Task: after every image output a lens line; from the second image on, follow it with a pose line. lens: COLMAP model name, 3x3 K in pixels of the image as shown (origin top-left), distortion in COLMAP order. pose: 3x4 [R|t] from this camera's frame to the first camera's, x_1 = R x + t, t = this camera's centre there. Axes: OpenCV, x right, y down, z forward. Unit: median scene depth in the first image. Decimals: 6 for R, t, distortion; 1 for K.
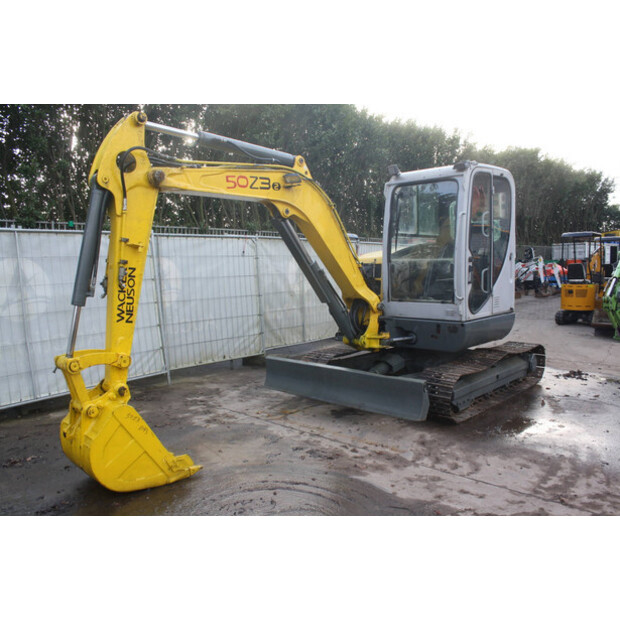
lens RADIAL K [[521.8, 0, 308.0], [0, 521.8, 320.2], [0, 0, 1]] dist [-0.163764, 0.154684]
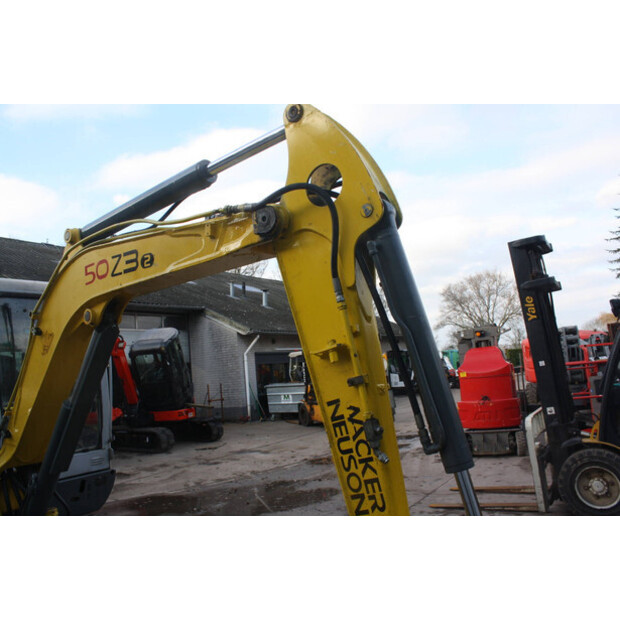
lens RADIAL K [[522.0, 0, 311.4], [0, 522.0, 312.5], [0, 0, 1]] dist [-0.169468, 0.155969]
pose [[-0.162836, 0.136543, 0.977159, -0.665599], [0.194520, 0.975382, -0.103879, -0.106962], [-0.967288, 0.173162, -0.185388, 0.873471]]
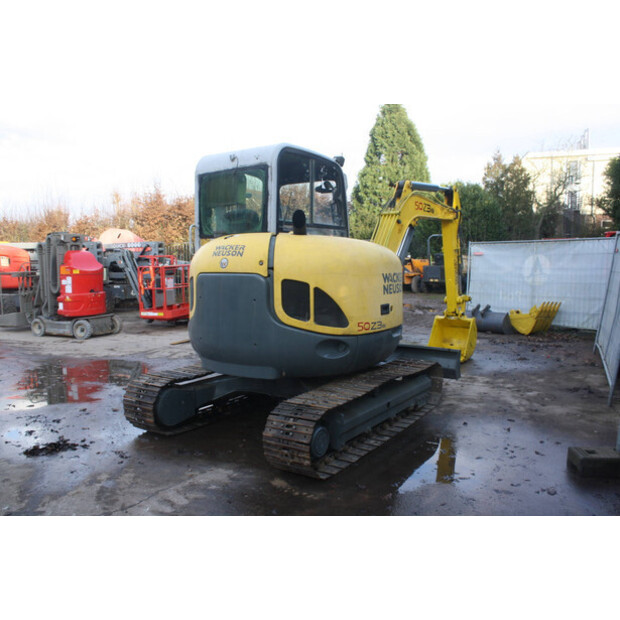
lens RADIAL K [[535.7, 0, 318.8], [0, 535.7, 320.0], [0, 0, 1]] dist [-0.161598, 0.164026]
pose [[-0.983385, 0.039474, -0.177187, 0.467596], [-0.001176, 0.974665, 0.223666, -0.273242], [0.181527, 0.220159, -0.958425, 2.419425]]
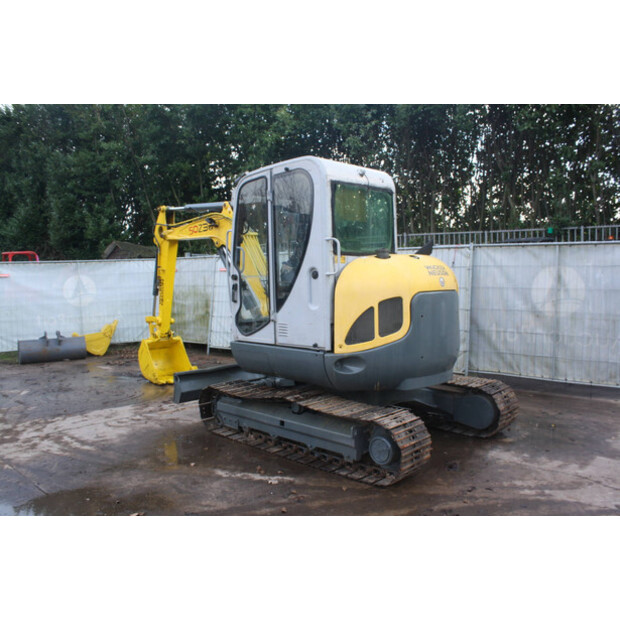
lens RADIAL K [[546.7, 0, 310.0], [0, 546.7, 310.0], [0, 0, 1]] dist [-0.157337, 0.155465]
pose [[-0.009345, 0.082609, -0.996538, 1.478000], [-0.096590, 0.991847, 0.083126, -0.171992], [0.995280, 0.097032, -0.001290, 1.260338]]
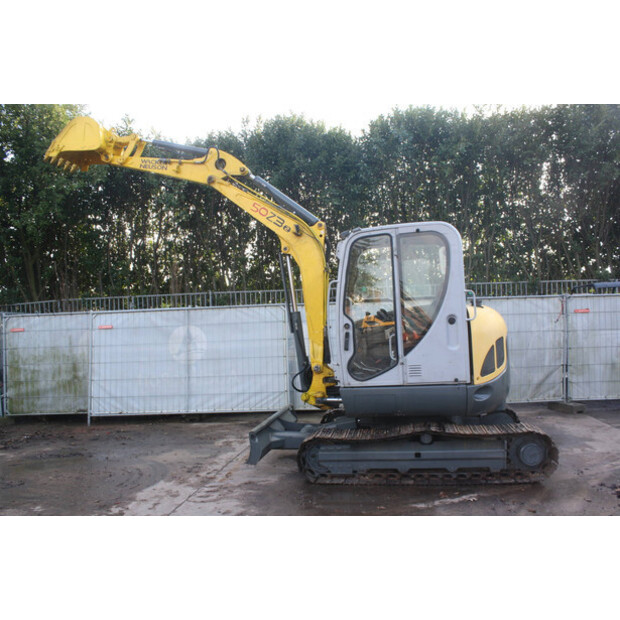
lens RADIAL K [[542.1, 0, 312.1], [0, 542.1, 319.2], [0, 0, 1]] dist [-0.158558, 0.161772]
pose [[0.570319, -0.015330, -0.821280, 1.266671], [-0.062825, 0.996083, -0.062220, -0.067773], [0.819017, 0.087082, 0.567122, 0.371269]]
